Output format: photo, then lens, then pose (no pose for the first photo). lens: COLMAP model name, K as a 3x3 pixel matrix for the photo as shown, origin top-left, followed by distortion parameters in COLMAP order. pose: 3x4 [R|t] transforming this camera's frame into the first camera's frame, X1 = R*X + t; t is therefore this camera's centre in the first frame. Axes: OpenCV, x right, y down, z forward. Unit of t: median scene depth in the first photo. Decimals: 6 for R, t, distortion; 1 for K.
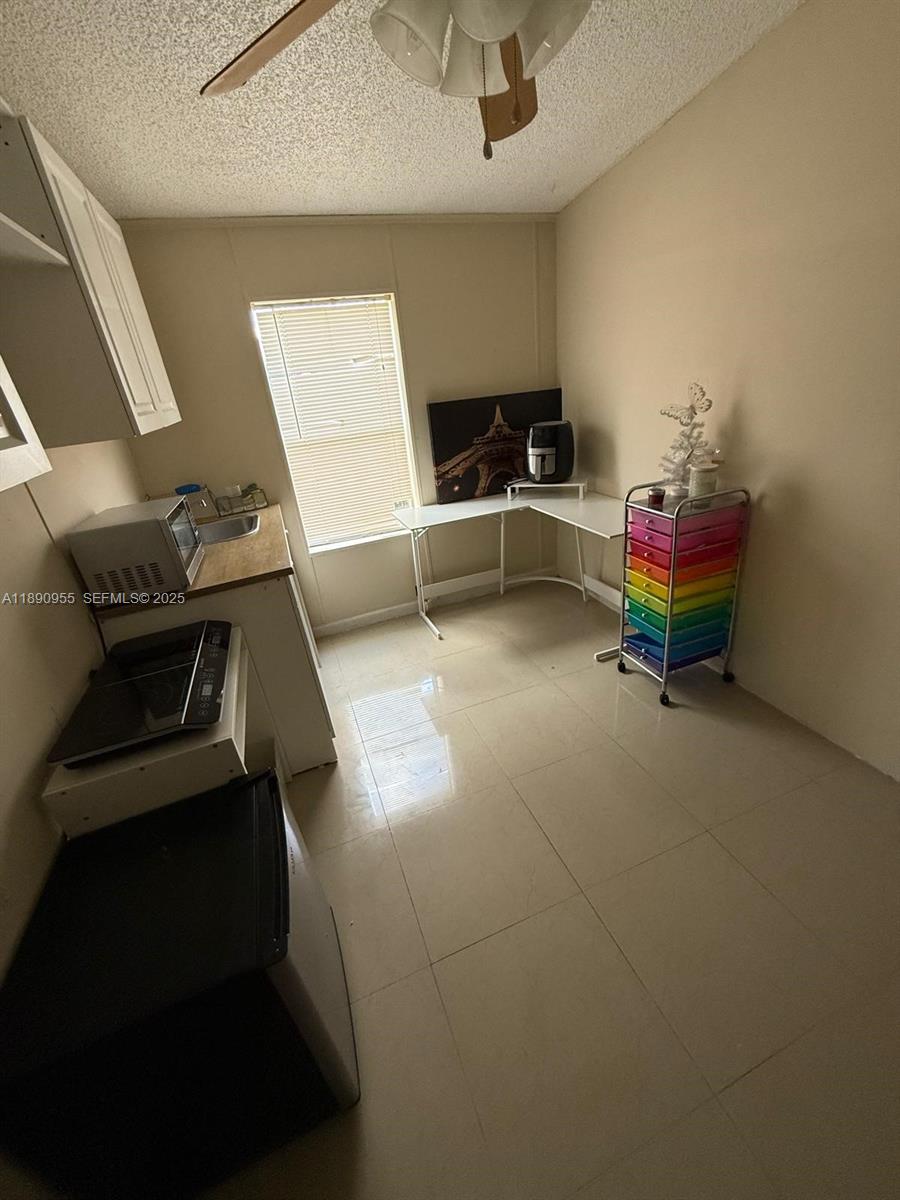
lens RADIAL K [[476.6, 0, 450.0], [0, 476.6, 600.0], [0, 0, 1]] dist [-0.002300, -0.000144]
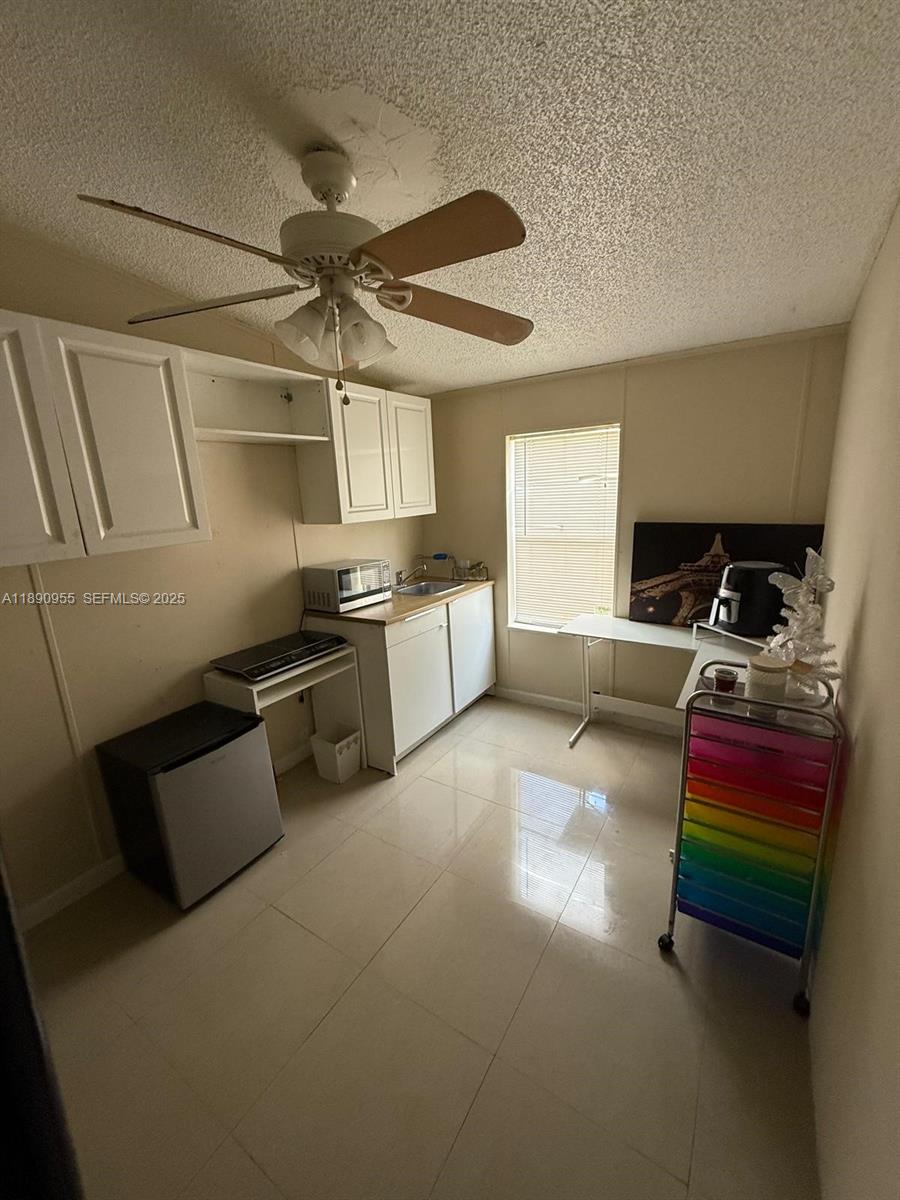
lens RADIAL K [[476.6, 0, 450.0], [0, 476.6, 600.0], [0, 0, 1]] dist [-0.002300, -0.000144]
pose [[0.595908, 0.257524, -0.760641, 0.497723], [-0.364798, 0.930626, 0.029281, -0.137805], [0.715413, 0.260032, 0.648512, 0.105344]]
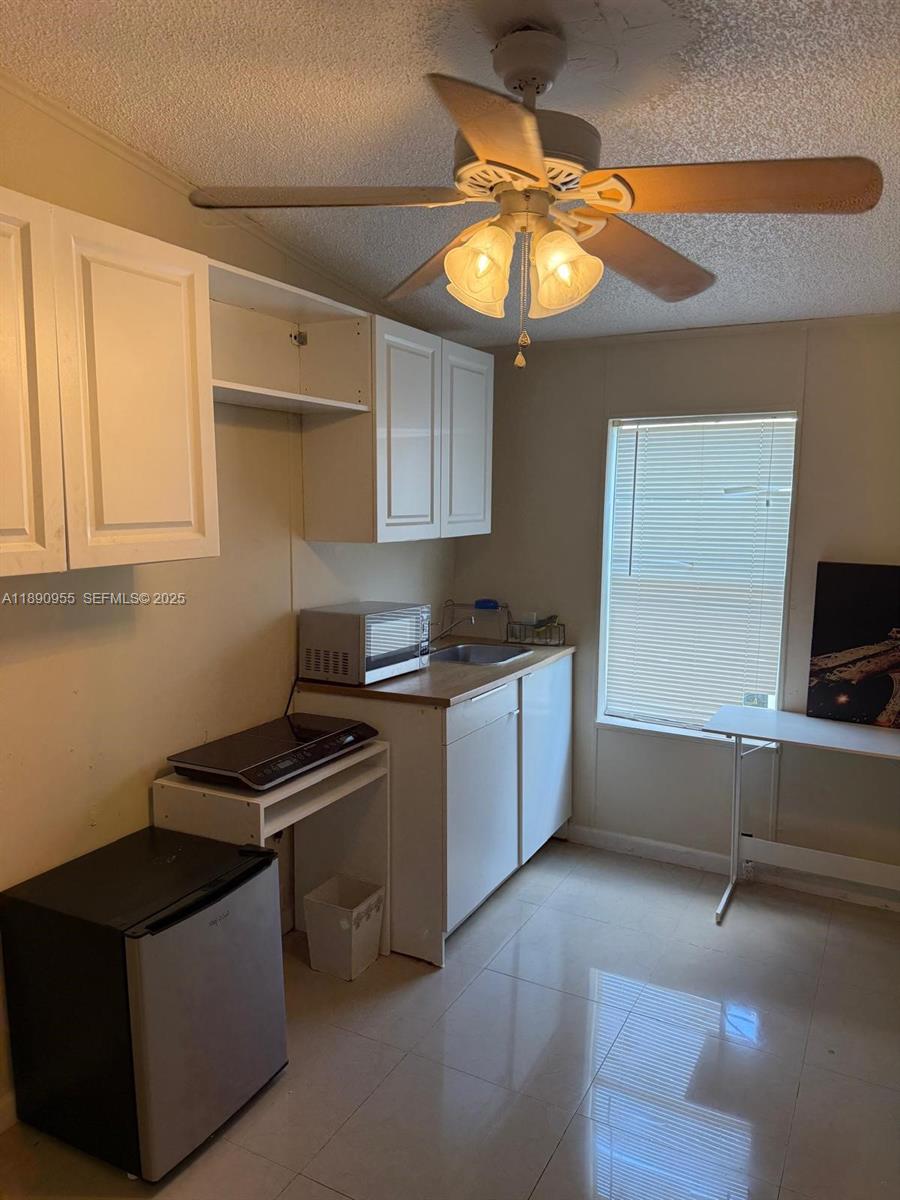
lens RADIAL K [[835.1, 0, 452.8], [0, 835.1, 606.3], [0, 0, 1]] dist [0.103719, -0.181364]
pose [[0.660228, 0.205563, -0.722387, 0.442214], [-0.396597, 0.912209, -0.102892, -0.038863], [0.637817, 0.354428, 0.683791, -0.078462]]
